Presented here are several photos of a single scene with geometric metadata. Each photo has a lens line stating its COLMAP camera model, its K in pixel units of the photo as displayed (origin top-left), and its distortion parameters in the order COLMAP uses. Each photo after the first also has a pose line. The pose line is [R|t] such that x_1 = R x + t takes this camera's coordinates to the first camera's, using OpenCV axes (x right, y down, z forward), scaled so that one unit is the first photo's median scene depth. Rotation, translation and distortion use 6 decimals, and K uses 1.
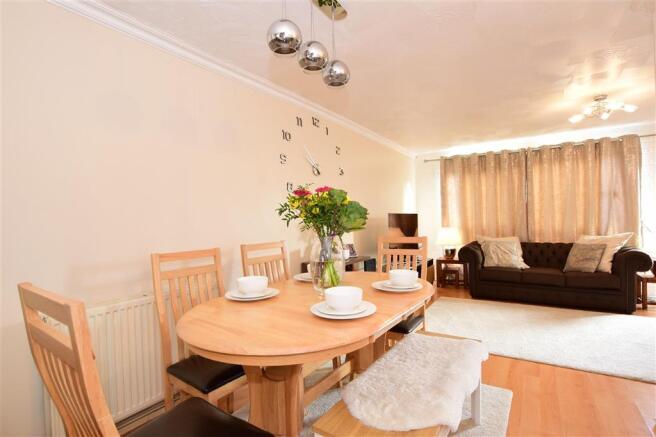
lens RADIAL K [[307.7, 0, 328.0], [0, 307.7, 218.5], [0, 0, 1]] dist [-0.033856, 0.000072]
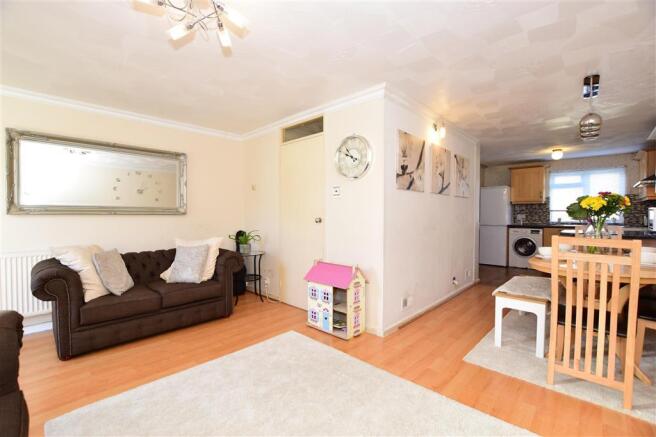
lens RADIAL K [[290.5, 0, 328.0], [0, 290.5, 220.9], [0, 0, 1]] dist [-0.027023, 0.001134]
pose [[-0.987459, 0.019450, 0.156673, 0.489136], [0.023360, 0.999459, 0.023153, -0.008849], [-0.156138, 0.026522, -0.987379, 1.127693]]
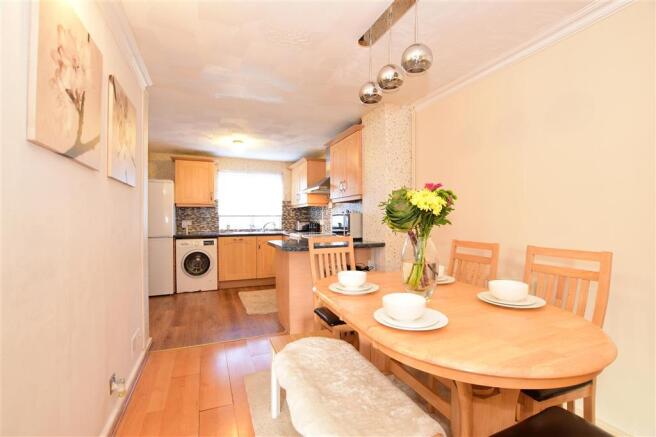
lens RADIAL K [[290.5, 0, 328.0], [0, 290.5, 220.9], [0, 0, 1]] dist [-0.027023, 0.001134]
pose [[-0.543729, 0.028341, -0.838782, 0.377198], [0.011929, 0.999590, 0.026041, -0.006213], [0.839176, 0.004153, -0.543844, 0.519644]]
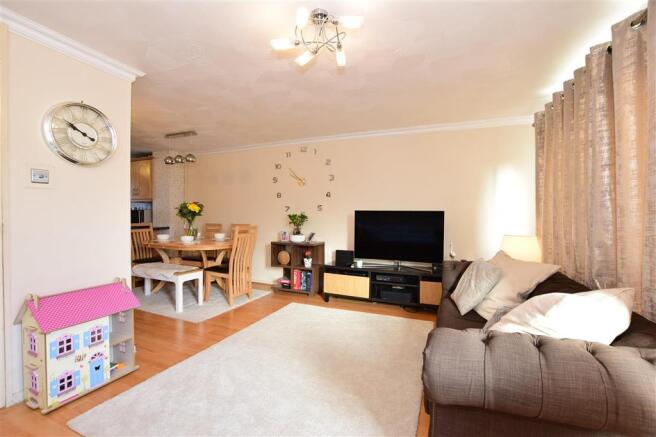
lens RADIAL K [[290.5, 0, 328.0], [0, 290.5, 220.9], [0, 0, 1]] dist [-0.027023, 0.001134]
pose [[0.193603, 0.043167, -0.980130, 1.152418], [-0.012162, 0.999060, 0.041598, -0.022765], [0.981005, 0.003867, 0.193946, 0.707089]]
